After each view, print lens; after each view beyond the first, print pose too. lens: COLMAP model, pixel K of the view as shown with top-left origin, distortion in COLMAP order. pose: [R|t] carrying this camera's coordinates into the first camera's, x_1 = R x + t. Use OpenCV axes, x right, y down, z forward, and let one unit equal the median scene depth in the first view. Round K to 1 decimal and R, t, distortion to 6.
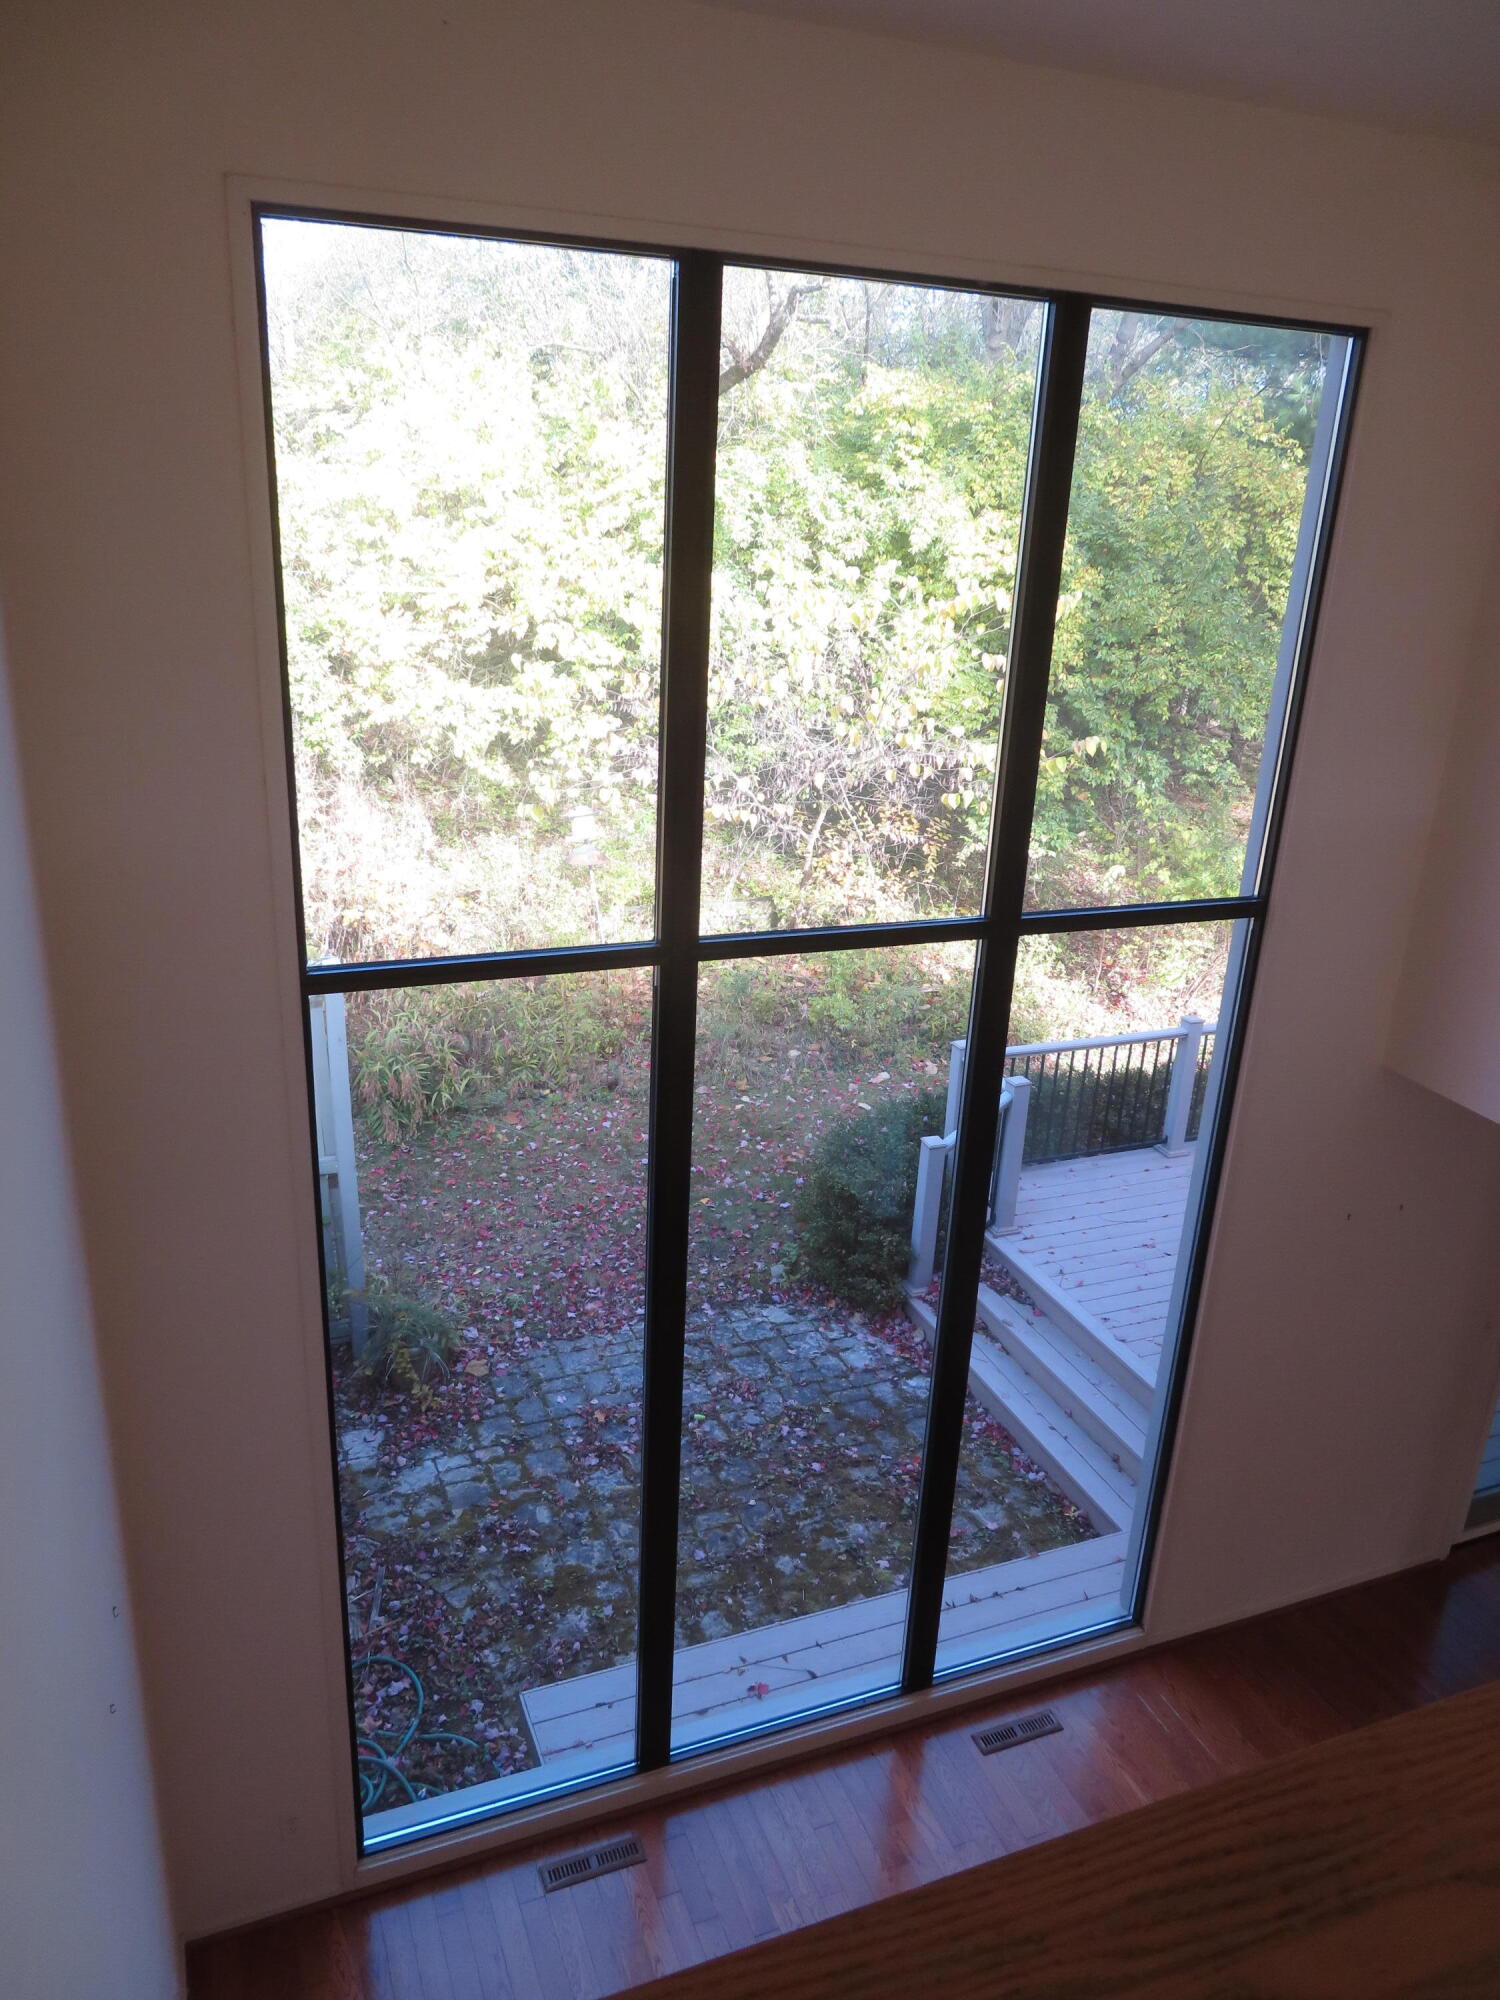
lens RADIAL K [[1438.5, 0, 749.0], [0, 1438.5, 1007.3], [0, 0, 1]] dist [-0.019335, 0.023523]
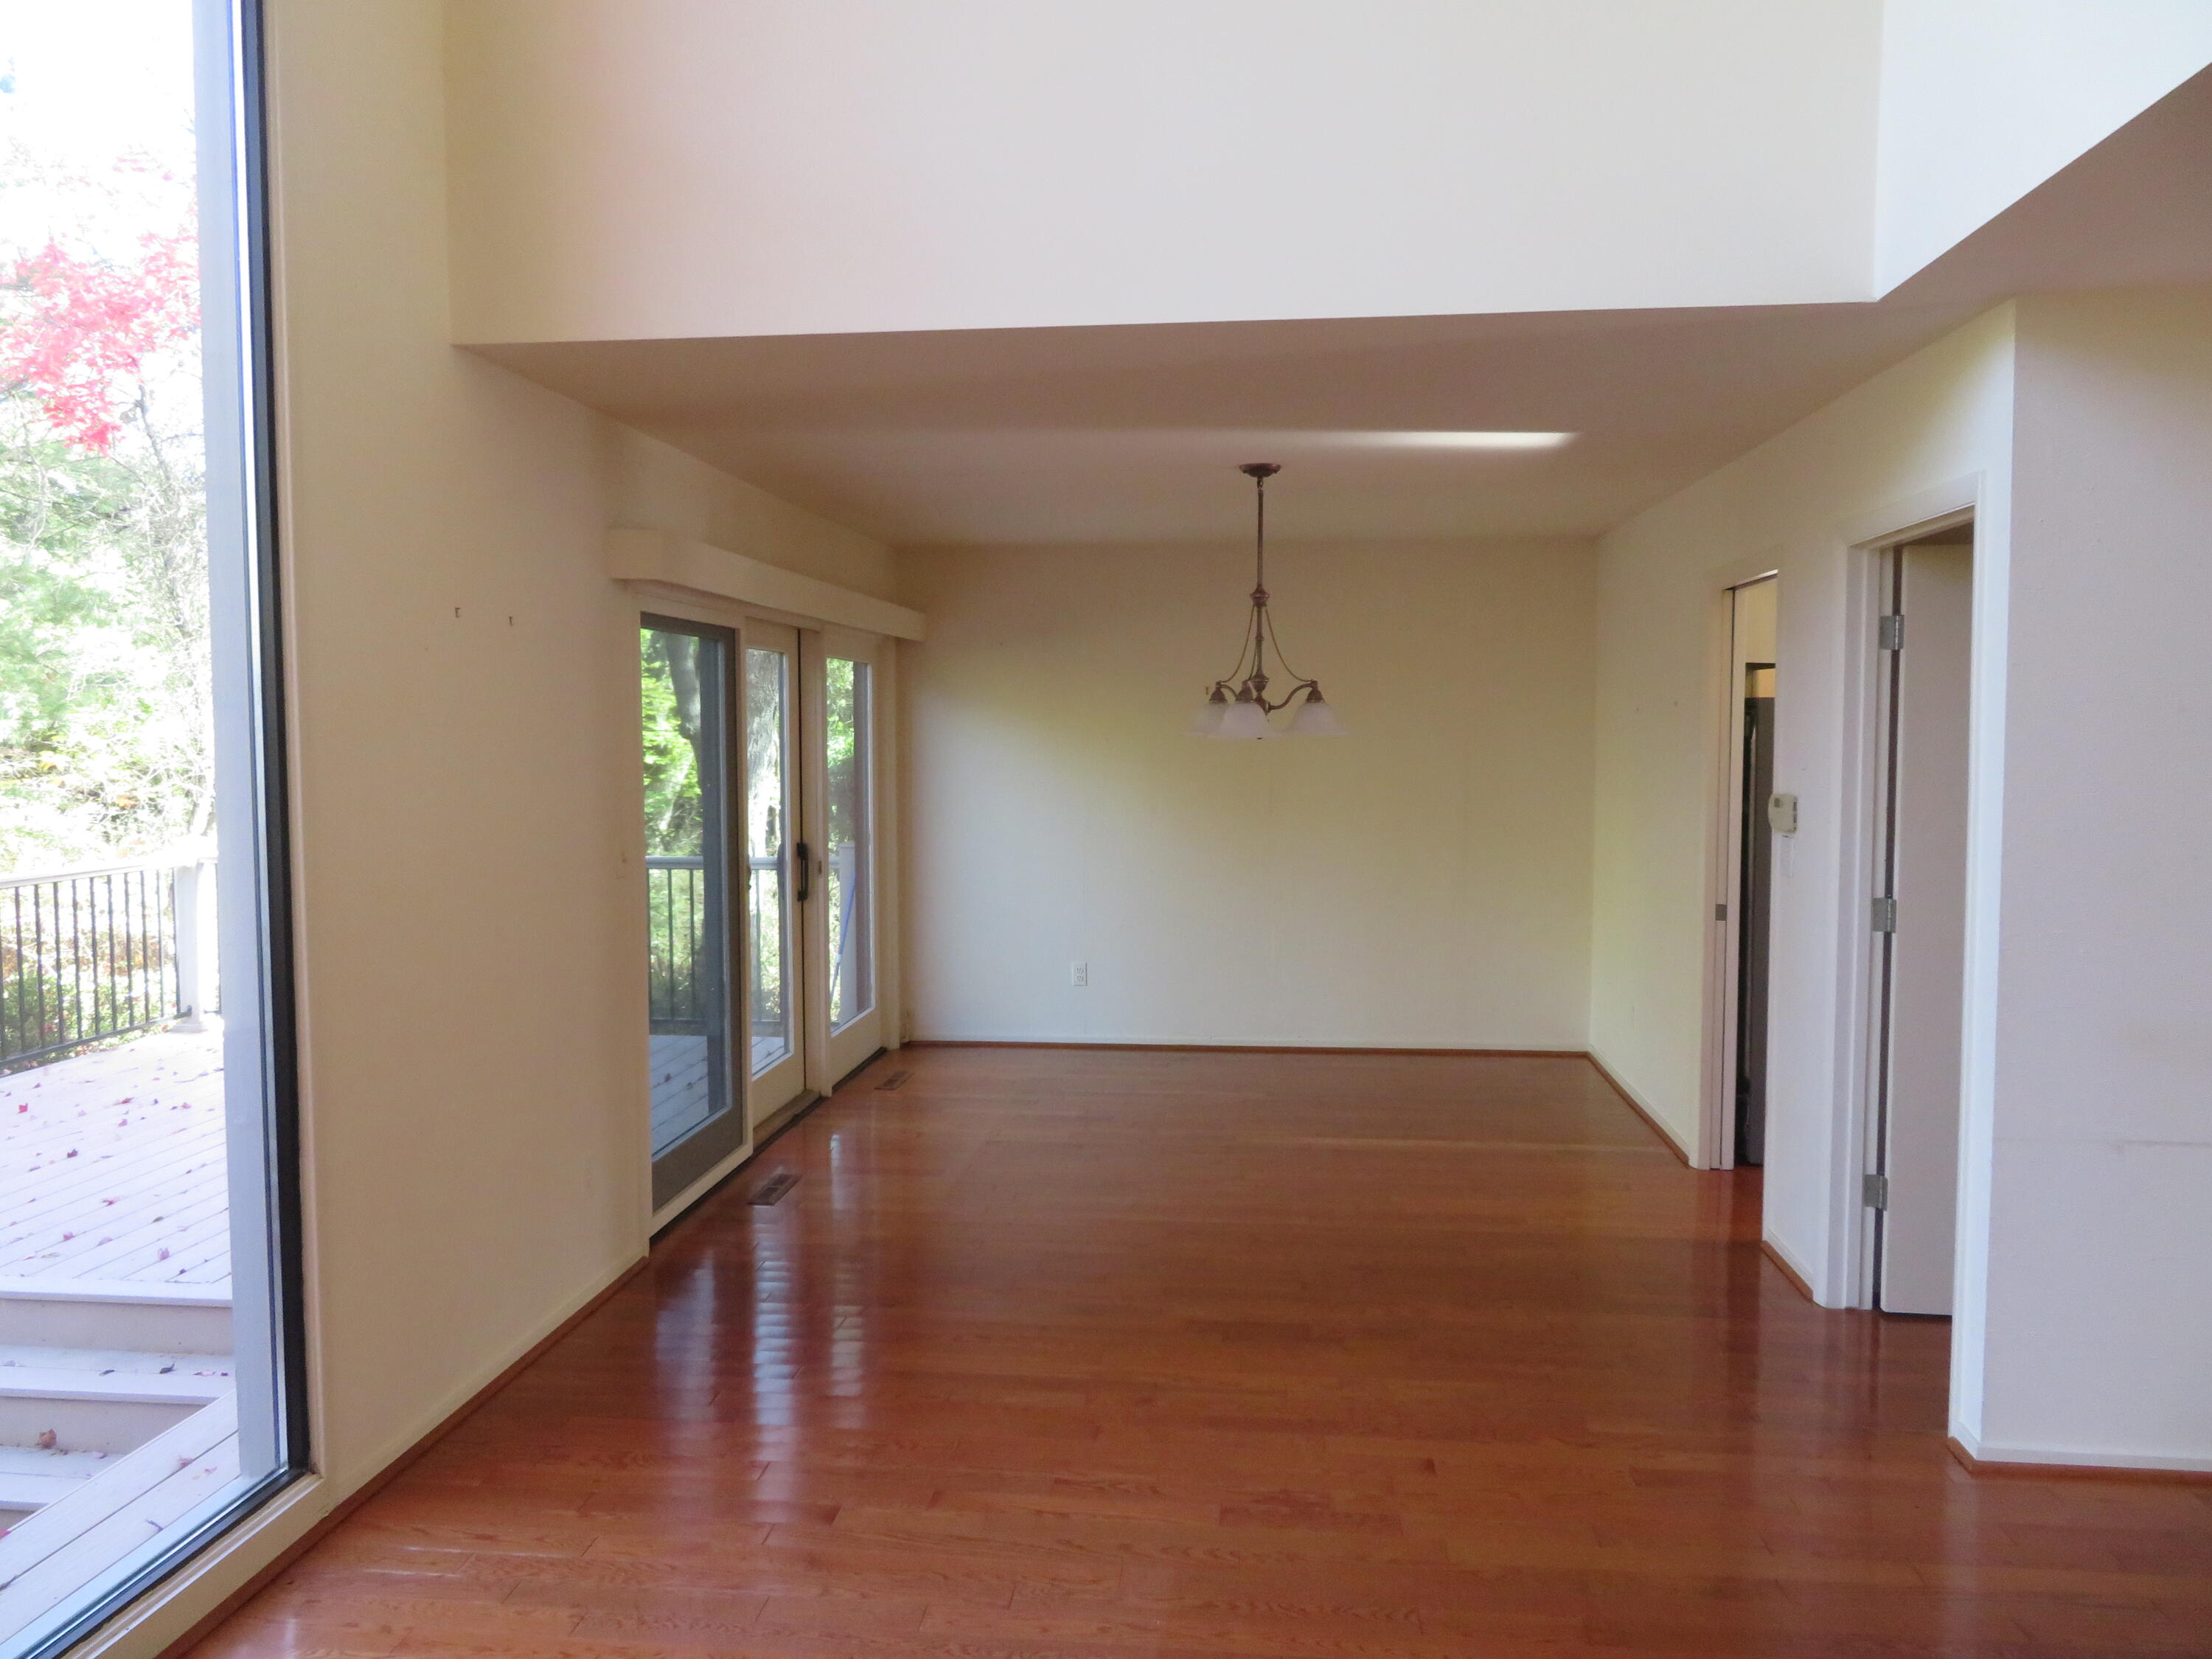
lens RADIAL K [[1591.0, 0, 1123.6], [0, 1591.0, 833.8], [0, 0, 1]] dist [-0.019335, 0.023523]
pose [[0.472429, -0.106381, 0.874925, -0.034799], [0.324329, 0.944018, -0.060344, 0.229744], [-0.819525, 0.312271, 0.480484, 0.285345]]
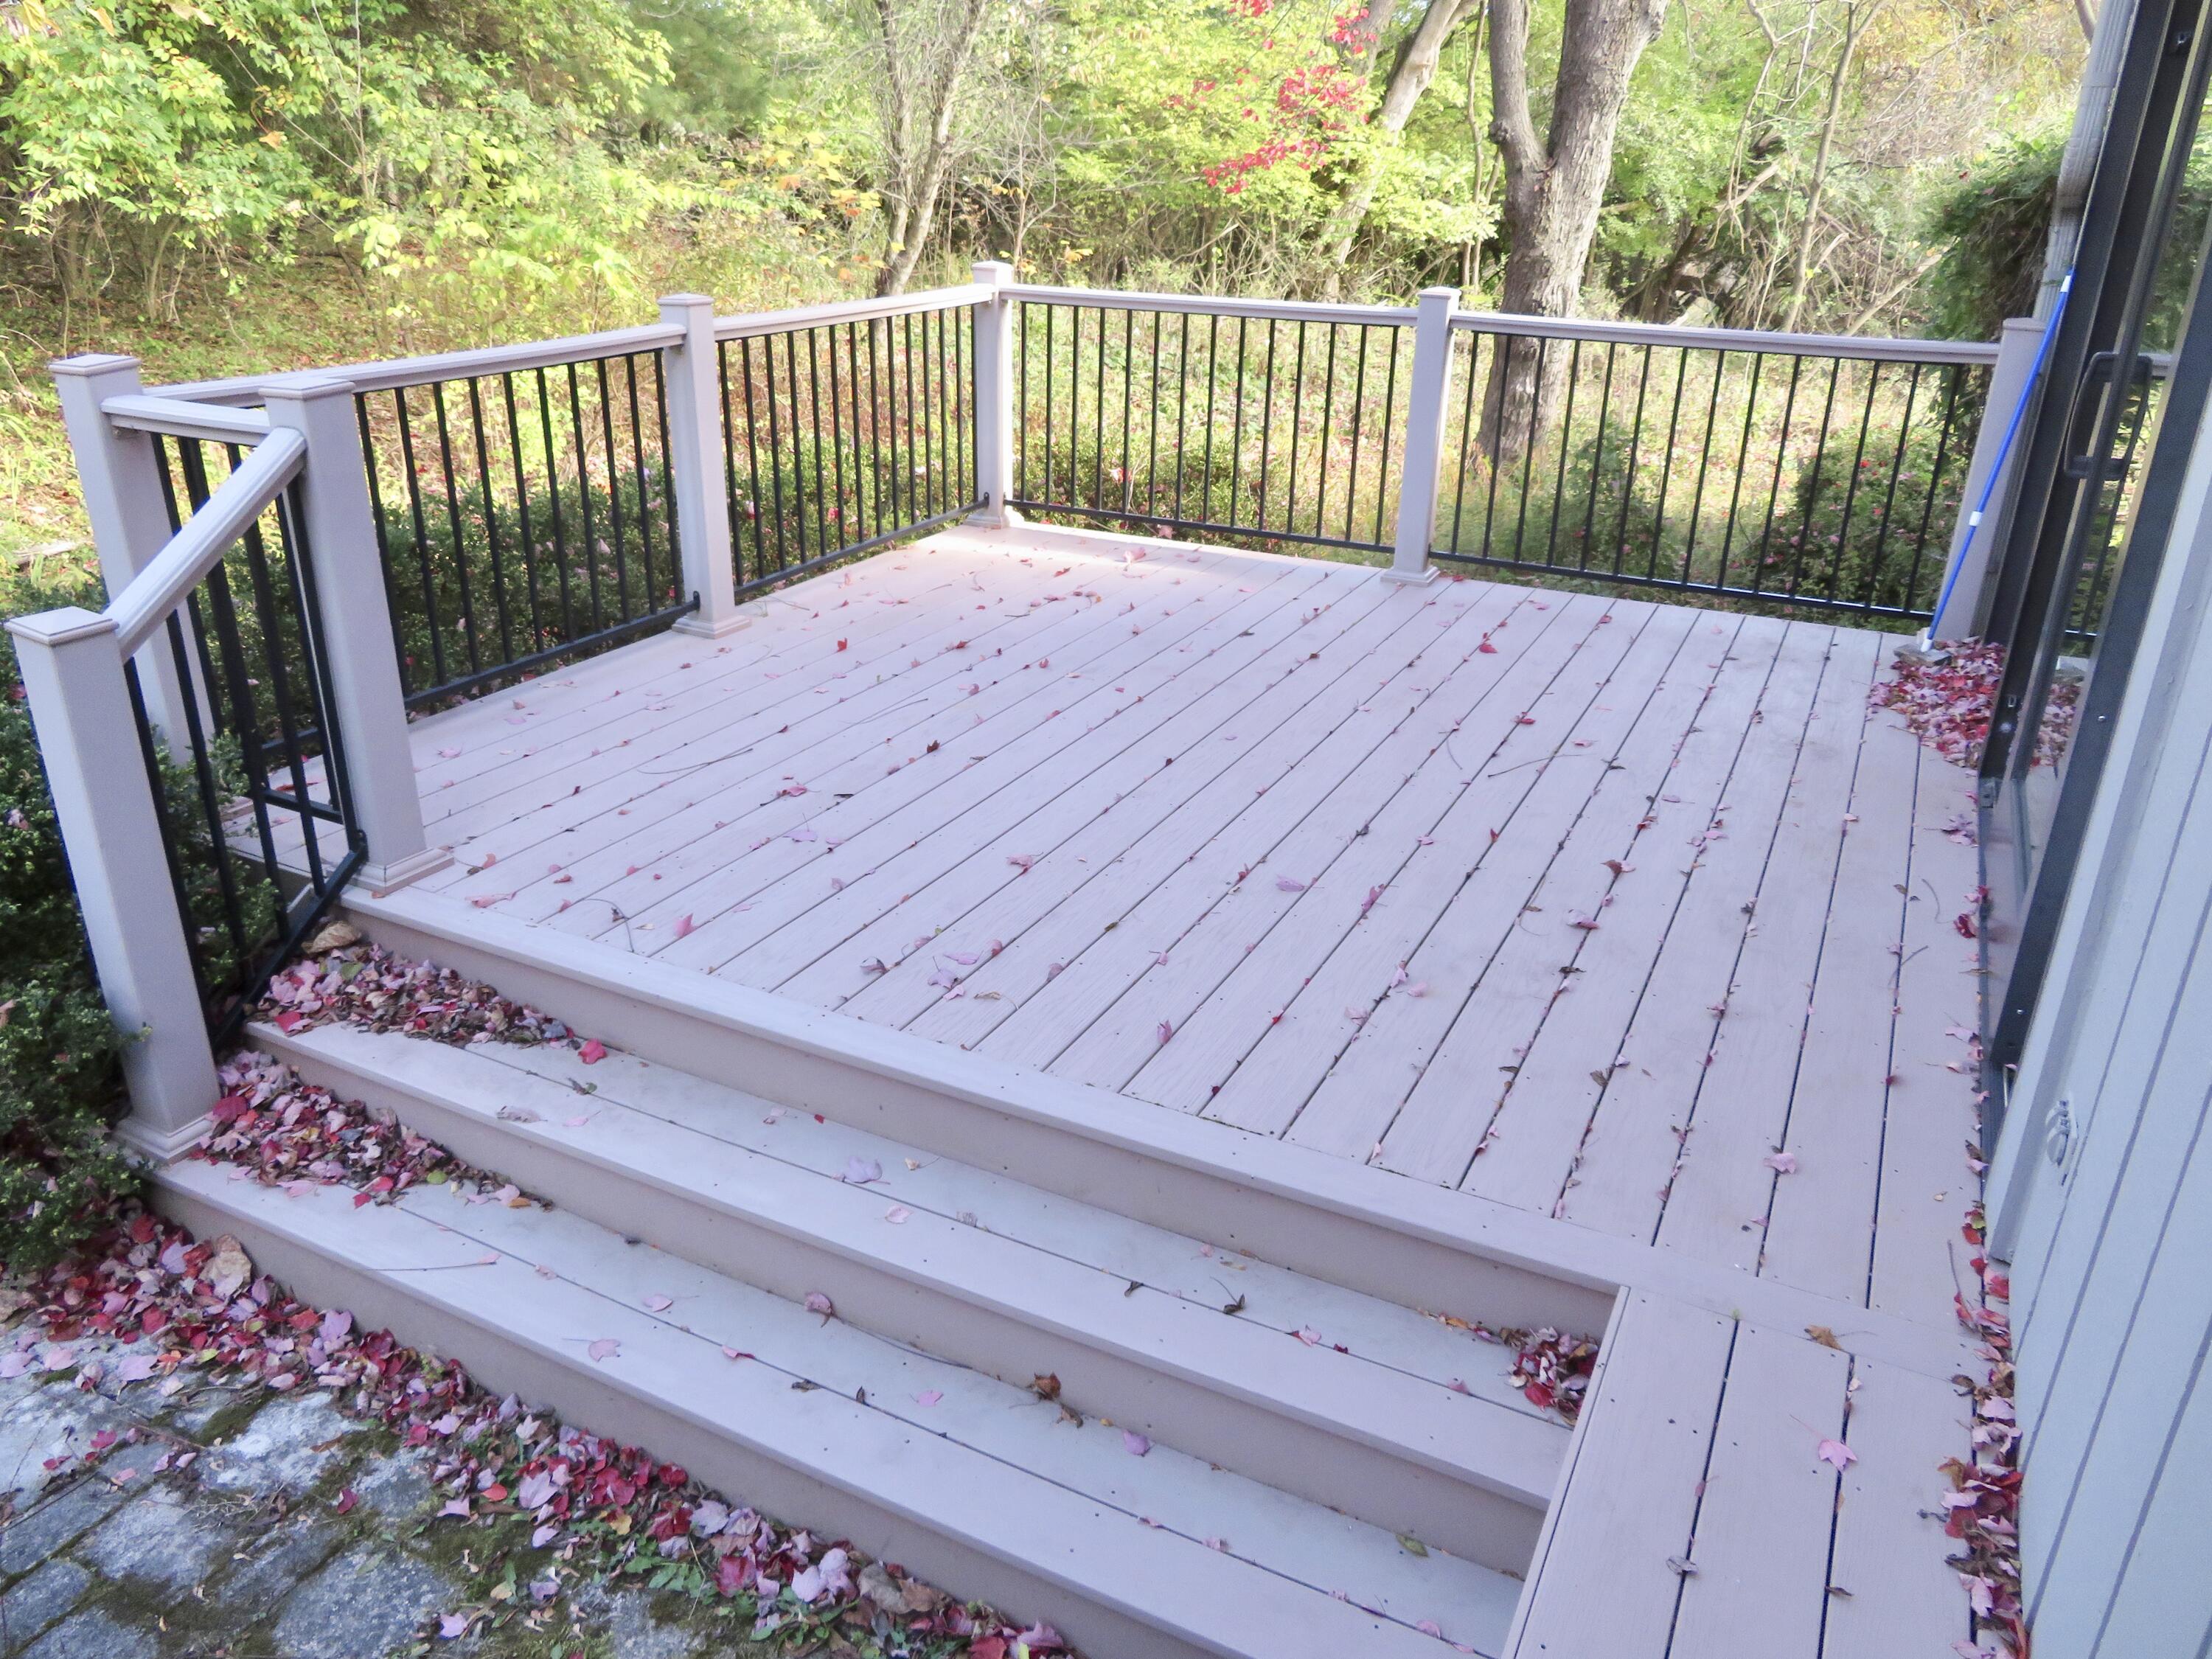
lens RADIAL K [[1591.0, 0, 1114.4], [0, 1591.0, 830.6], [0, 0, 1]] dist [-0.019335, 0.023523]
pose [[0.754906, -0.289257, 0.588598, 0.089621], [0.238634, 0.957111, 0.164296, 0.129805], [-0.610877, 0.016431, 0.791555, 0.622746]]
